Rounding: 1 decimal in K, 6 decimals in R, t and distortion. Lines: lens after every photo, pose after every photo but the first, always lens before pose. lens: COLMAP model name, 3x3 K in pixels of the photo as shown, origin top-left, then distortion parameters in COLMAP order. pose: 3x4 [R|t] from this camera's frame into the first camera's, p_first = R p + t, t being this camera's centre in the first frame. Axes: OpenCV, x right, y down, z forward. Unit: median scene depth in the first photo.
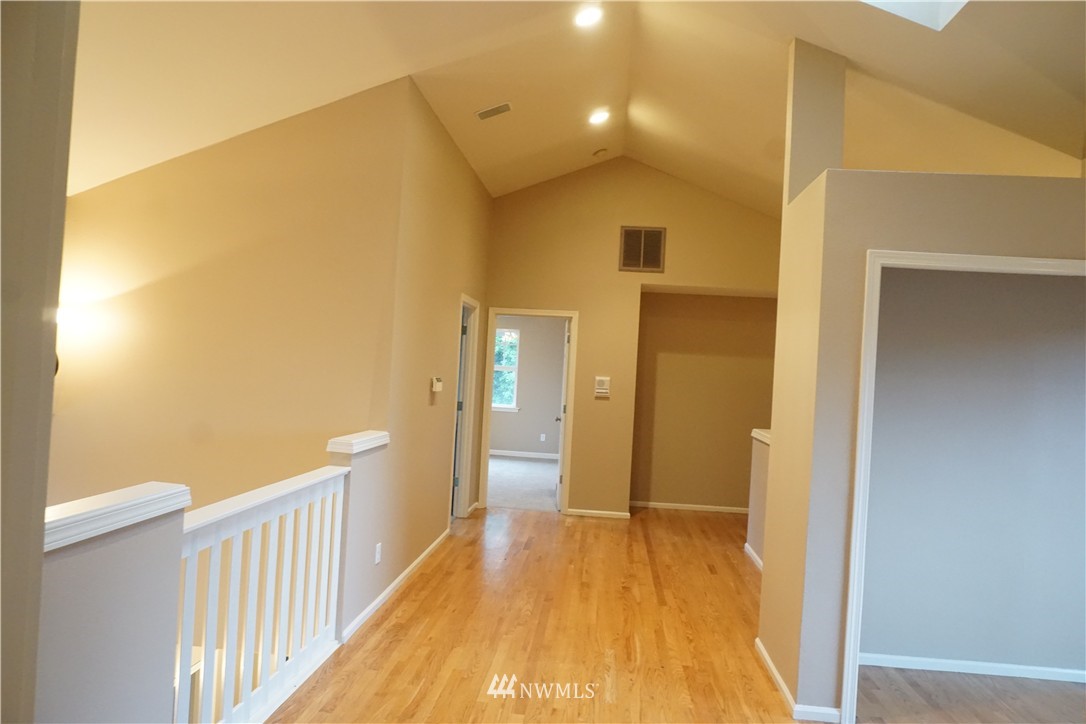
lens RADIAL K [[728.3, 0, 547.4], [0, 728.3, 367.7], [0, 0, 1]] dist [-0.032157, 0.015857]
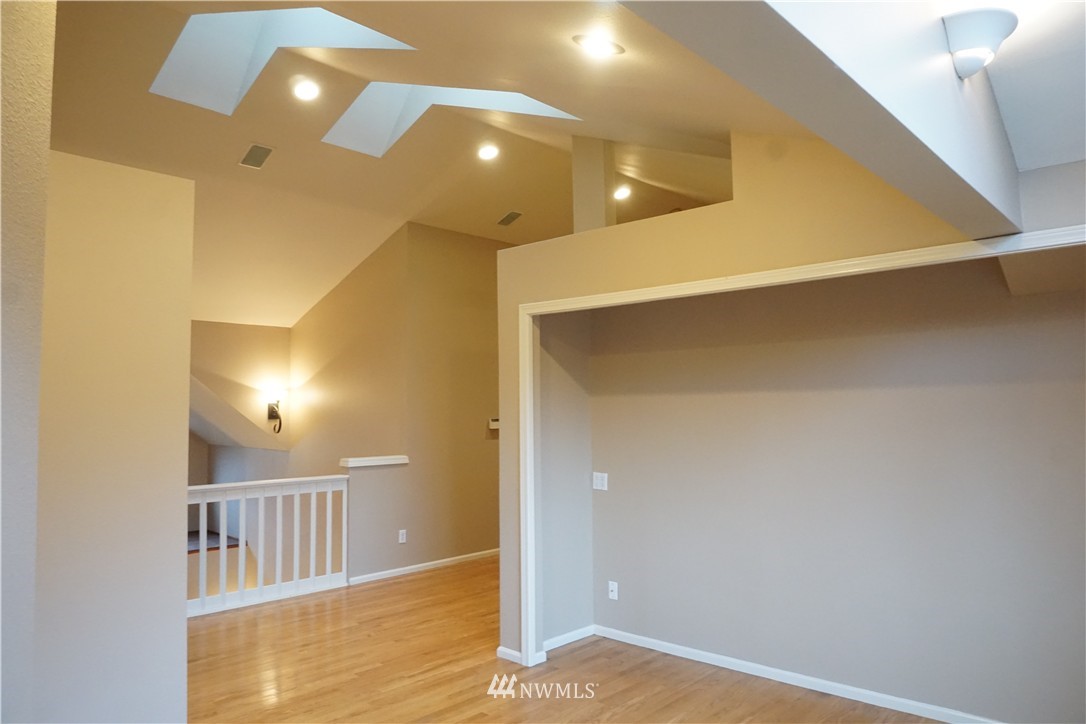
lens RADIAL K [[728.3, 0, 537.8], [0, 728.3, 369.5], [0, 0, 1]] dist [-0.032157, 0.015857]
pose [[0.780701, -0.098687, -0.617063, 0.934181], [0.055464, 0.994497, -0.088878, 0.058848], [0.622439, 0.035163, 0.781878, -0.017897]]
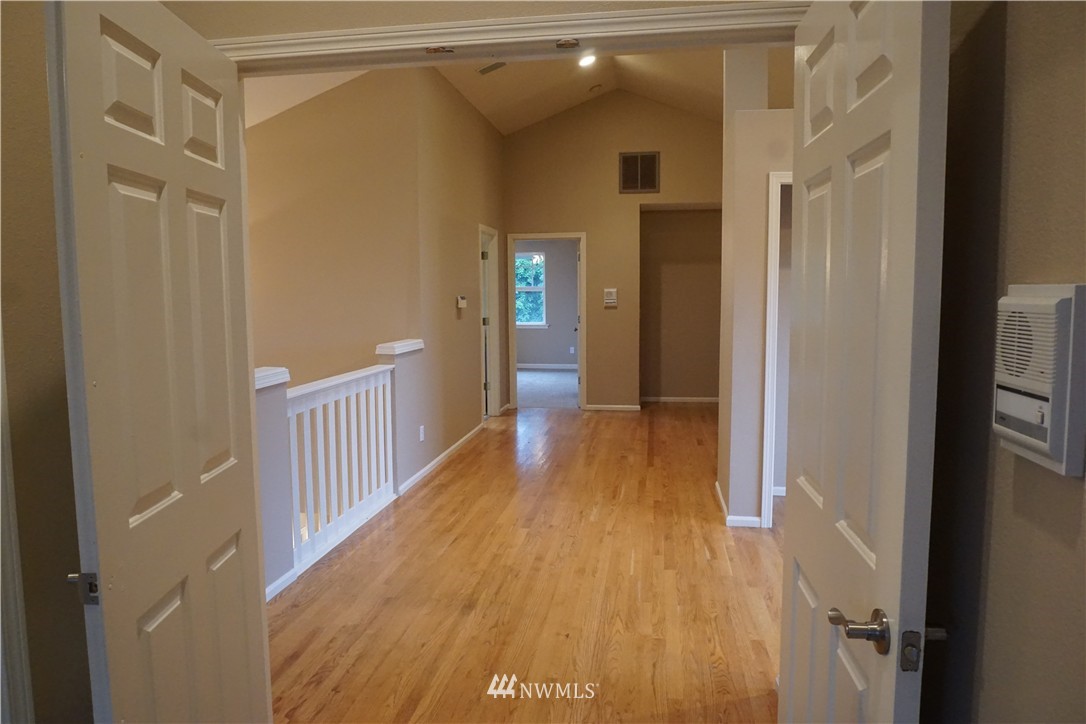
lens RADIAL K [[728.3, 0, 545.8], [0, 728.3, 362.5], [0, 0, 1]] dist [-0.032157, 0.015857]
pose [[0.996016, -0.056523, -0.068968, 0.081406], [0.063017, 0.993391, 0.095935, 0.019346], [0.063089, -0.099899, 0.992995, -0.256246]]
